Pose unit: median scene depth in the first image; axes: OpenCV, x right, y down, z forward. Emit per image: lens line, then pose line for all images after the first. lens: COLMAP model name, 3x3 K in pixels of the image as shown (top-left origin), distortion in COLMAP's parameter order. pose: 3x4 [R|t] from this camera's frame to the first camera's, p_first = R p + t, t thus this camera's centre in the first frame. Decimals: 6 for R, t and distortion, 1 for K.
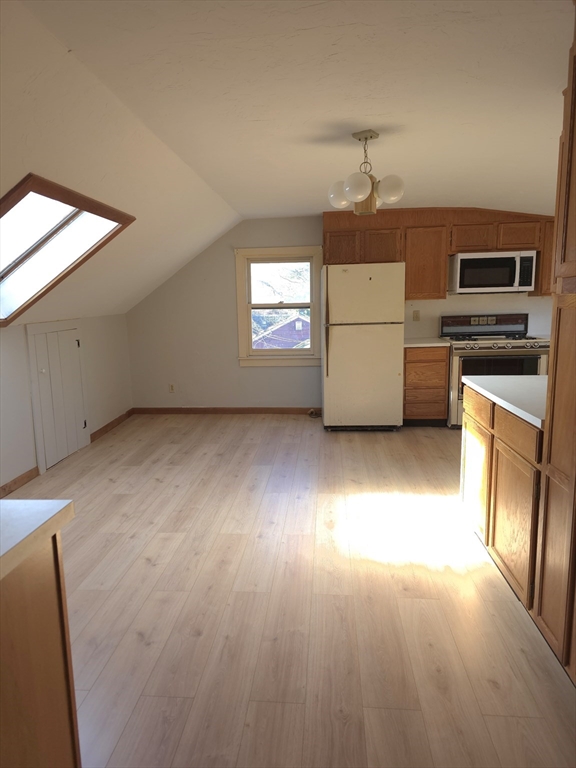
lens RADIAL K [[514.1, 0, 281.6], [0, 514.1, 381.0], [0, 0, 1]] dist [0.054867, -0.031642]
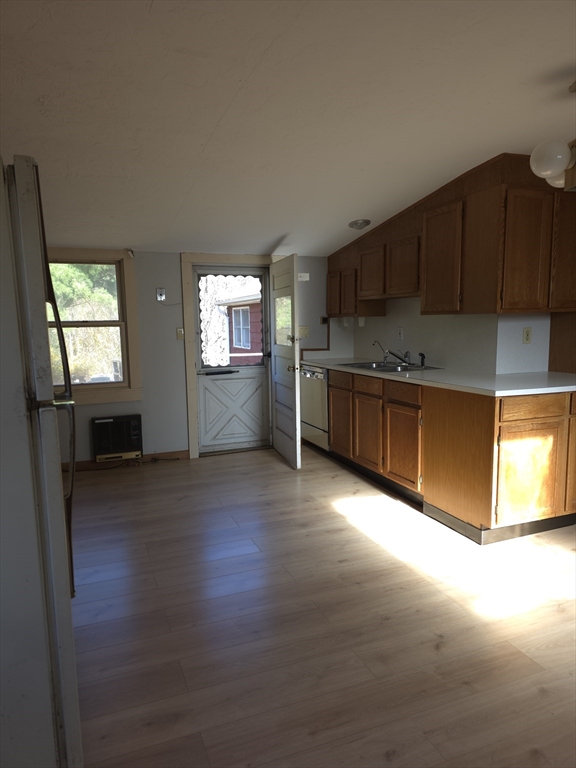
lens RADIAL K [[514.1, 0, 282.4], [0, 514.1, 381.3], [0, 0, 1]] dist [0.054867, -0.031642]
pose [[-0.448174, -0.073606, 0.890911, -0.181500], [0.163316, 0.973090, 0.162553, -0.135786], [-0.878902, 0.218352, -0.424093, 0.966778]]
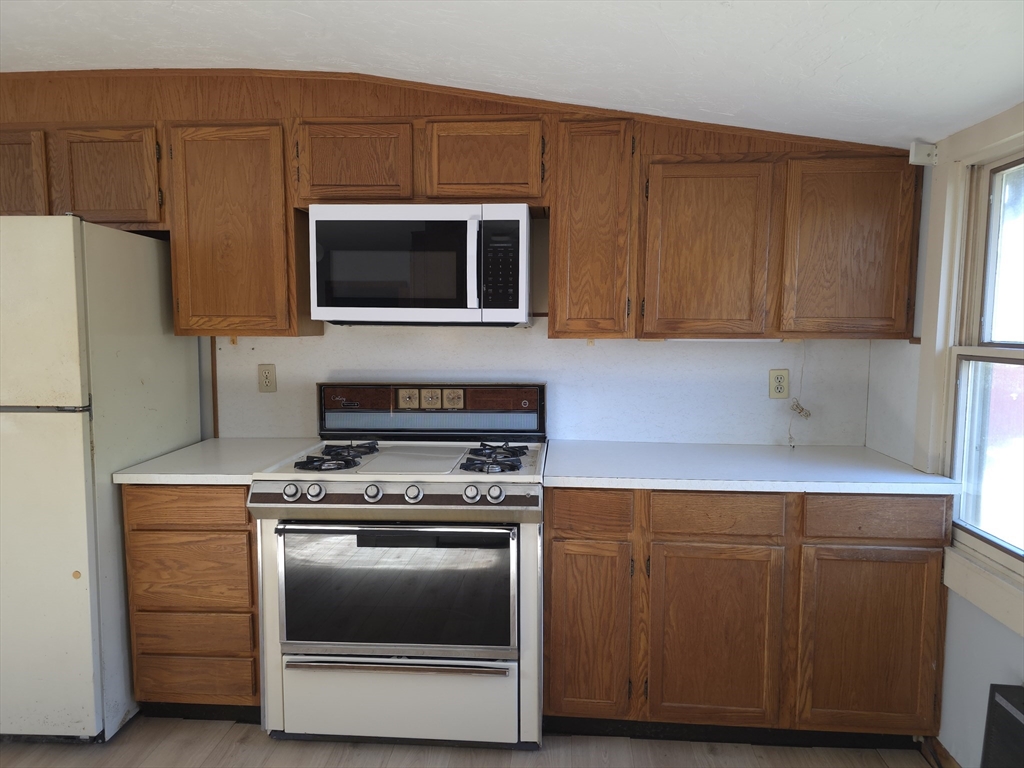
lens RADIAL K [[685.5, 0, 517.4], [0, 685.5, 386.3], [0, 0, 1]] dist [0.054867, -0.031642]
pose [[0.999502, 0.025927, 0.017996, 0.470715], [-0.024792, 0.997849, -0.060683, -0.104371], [-0.019531, 0.060206, 0.997995, 0.556453]]
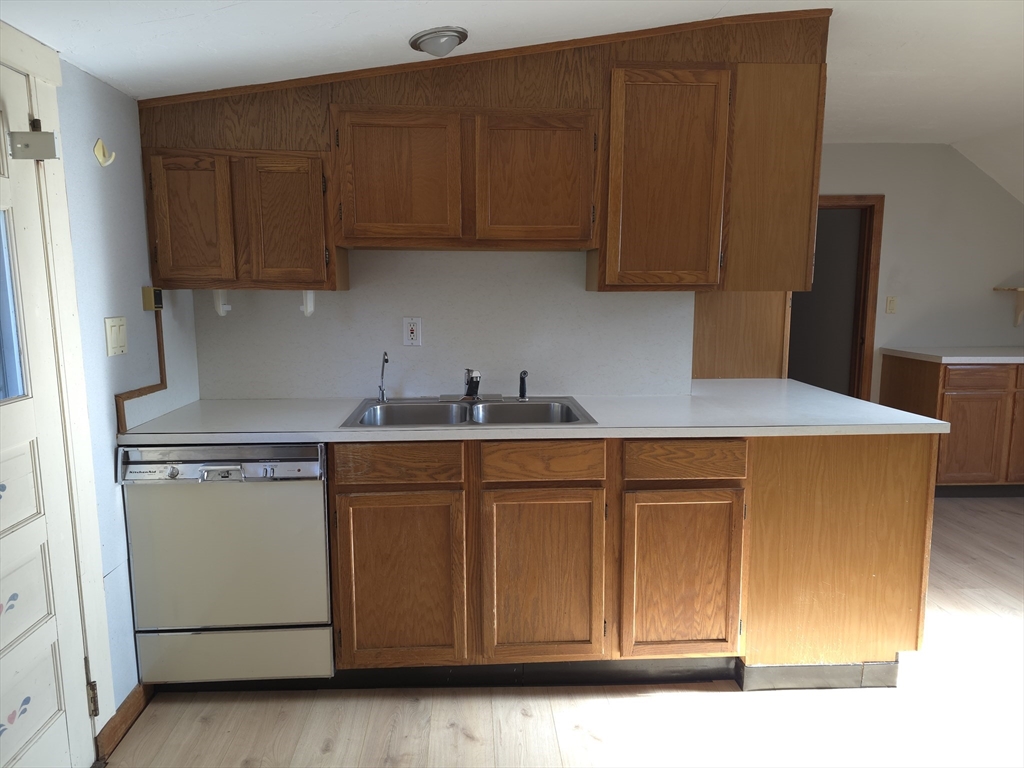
lens RADIAL K [[685.5, 0, 511.8], [0, 685.5, 392.8], [0, 0, 1]] dist [0.054867, -0.031642]
pose [[-0.987631, 0.041166, -0.151297, 0.537064], [-0.005353, 0.955505, 0.294925, -0.146502], [0.156706, 0.292087, -0.943466, 0.903056]]
